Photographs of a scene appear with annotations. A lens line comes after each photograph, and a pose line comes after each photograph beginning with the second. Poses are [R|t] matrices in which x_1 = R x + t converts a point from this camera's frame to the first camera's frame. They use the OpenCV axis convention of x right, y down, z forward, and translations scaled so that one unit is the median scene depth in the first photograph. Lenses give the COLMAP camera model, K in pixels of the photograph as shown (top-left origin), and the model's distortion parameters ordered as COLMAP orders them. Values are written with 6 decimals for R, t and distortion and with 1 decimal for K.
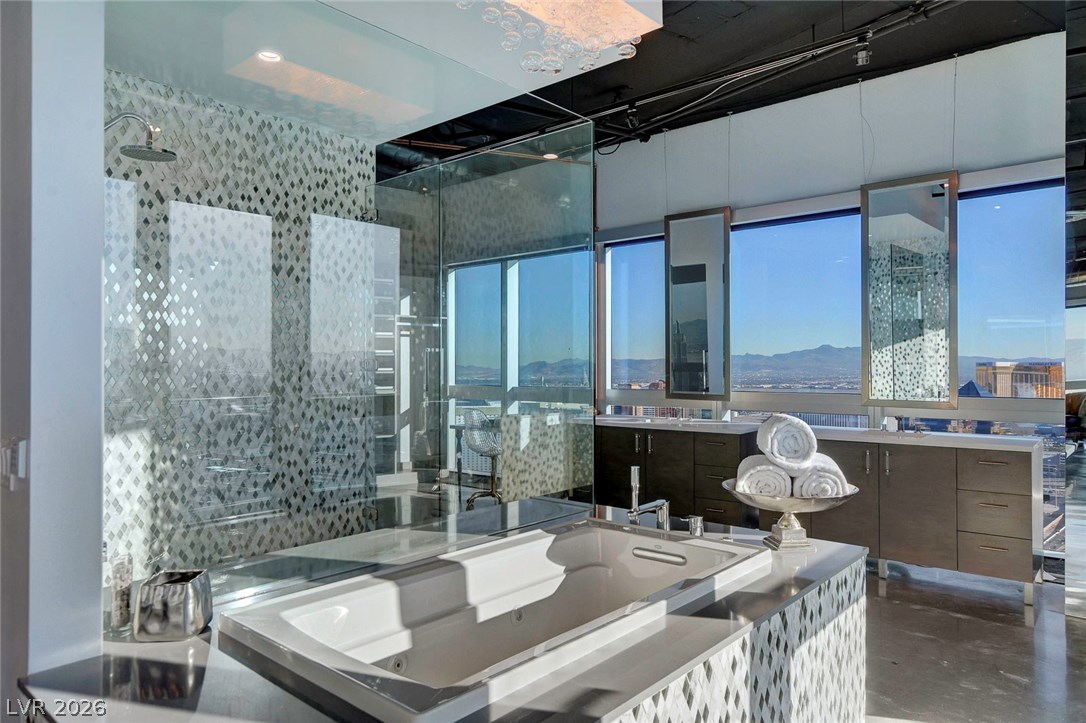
lens RADIAL K [[675.3, 0, 545.4], [0, 675.3, 357.1], [0, 0, 1]] dist [-0.009741, 0.000782]
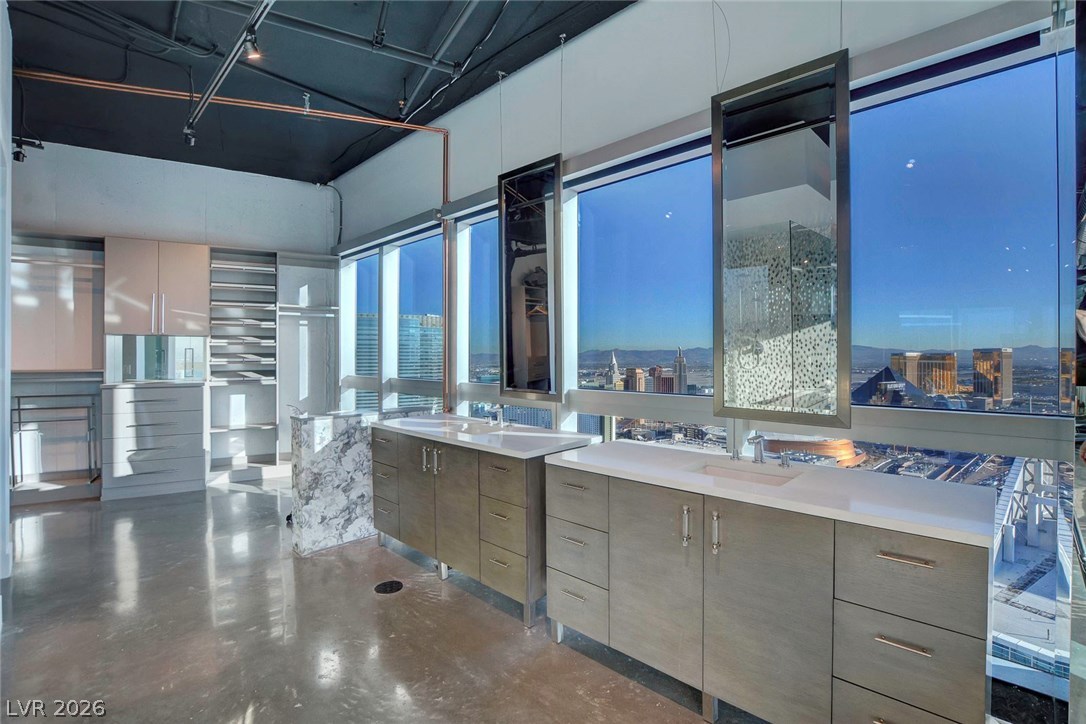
lens RADIAL K [[501.4, 0, 545.8], [0, 501.4, 354.3], [0, 0, 1]] dist [-0.035605, 0.003059]
pose [[0.999164, 0.000601, -0.040885, 0.194687], [-0.000167, 0.999944, 0.010606, 0.002430], [0.040889, -0.010590, 0.999108, 0.295169]]
